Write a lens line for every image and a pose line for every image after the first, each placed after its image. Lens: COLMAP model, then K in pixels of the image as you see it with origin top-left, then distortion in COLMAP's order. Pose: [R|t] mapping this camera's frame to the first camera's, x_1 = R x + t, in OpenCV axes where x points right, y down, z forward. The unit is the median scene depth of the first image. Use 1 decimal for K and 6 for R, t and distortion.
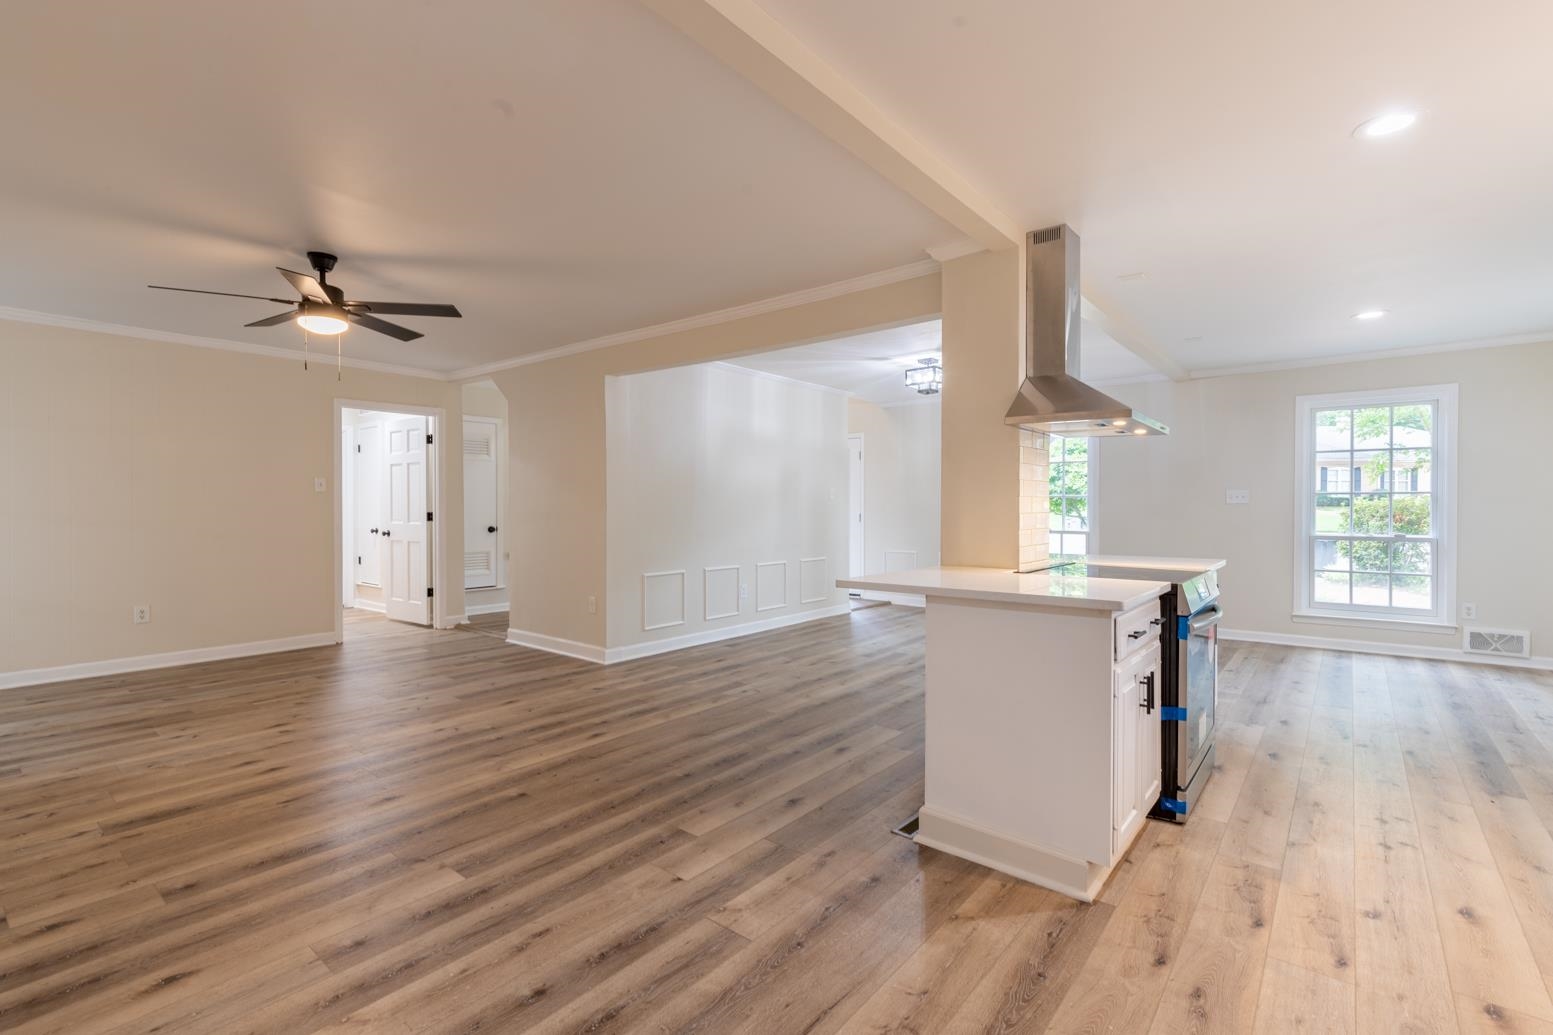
lens RADIAL K [[699.8, 0, 776.7], [0, 699.8, 509.7], [0, 0, 1]] dist [0.004681, 0.001026]
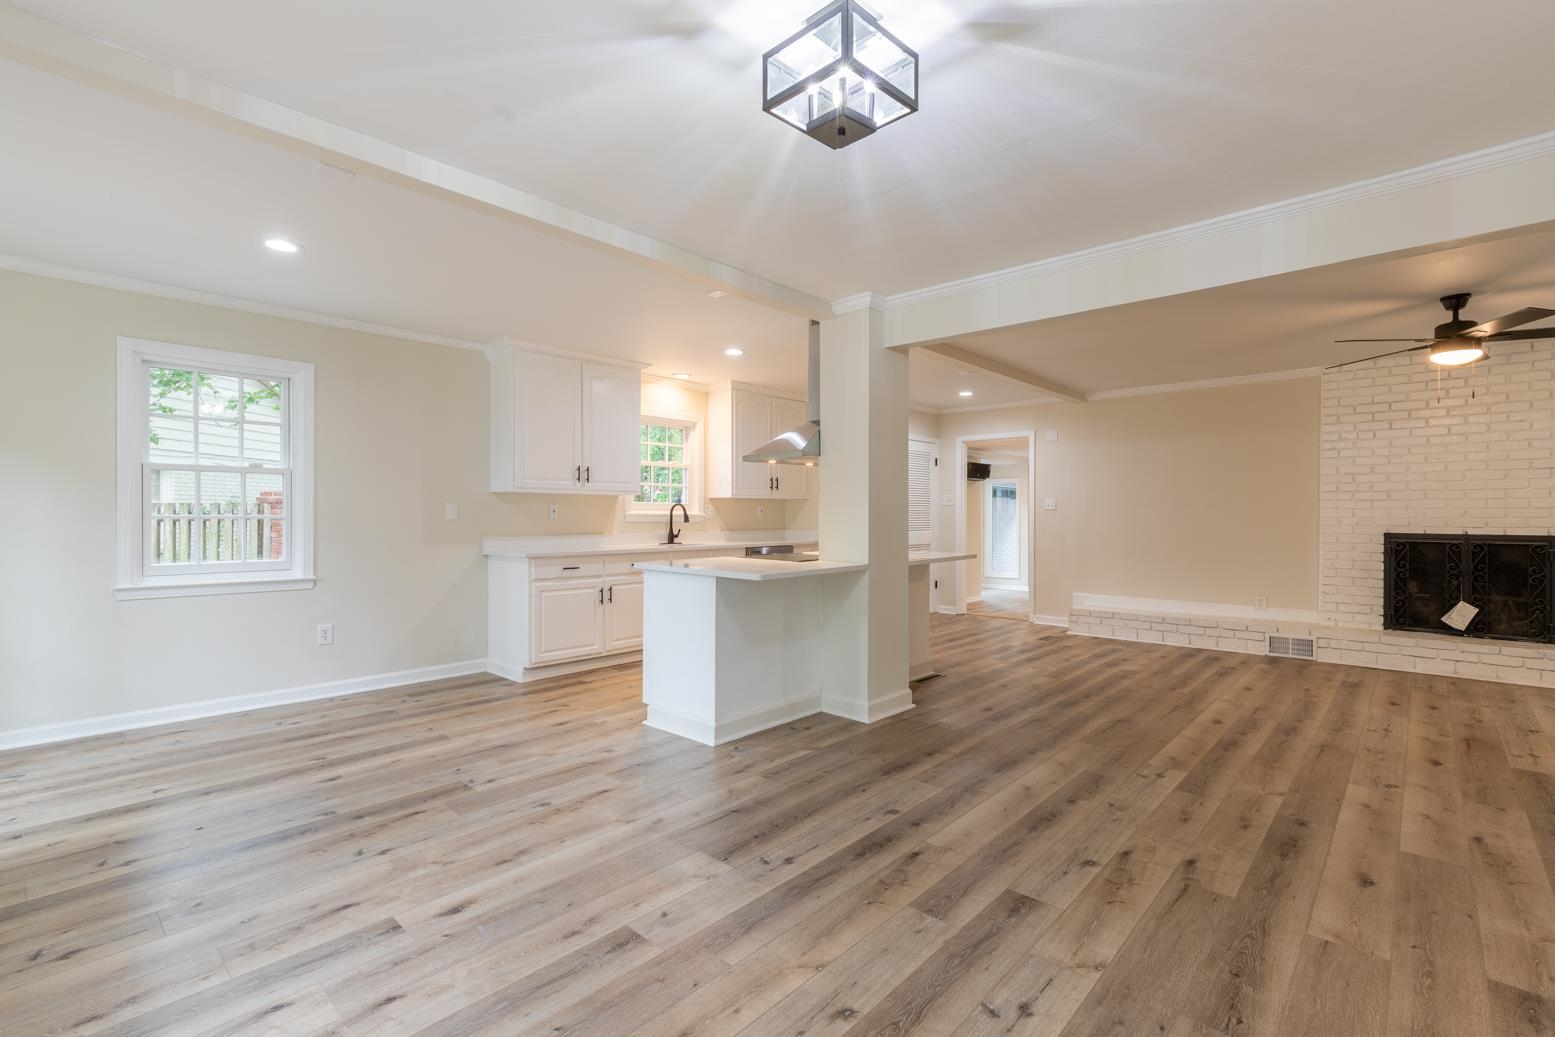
lens RADIAL K [[700.7, 0, 782.8], [0, 700.7, 515.1], [0, 0, 1]] dist [0.004681, 0.001026]
pose [[-0.998498, -0.004527, 0.054598, 0.411713], [-0.004166, 0.999969, 0.006718, -0.011584], [-0.054626, 0.006480, -0.998486, 2.386626]]
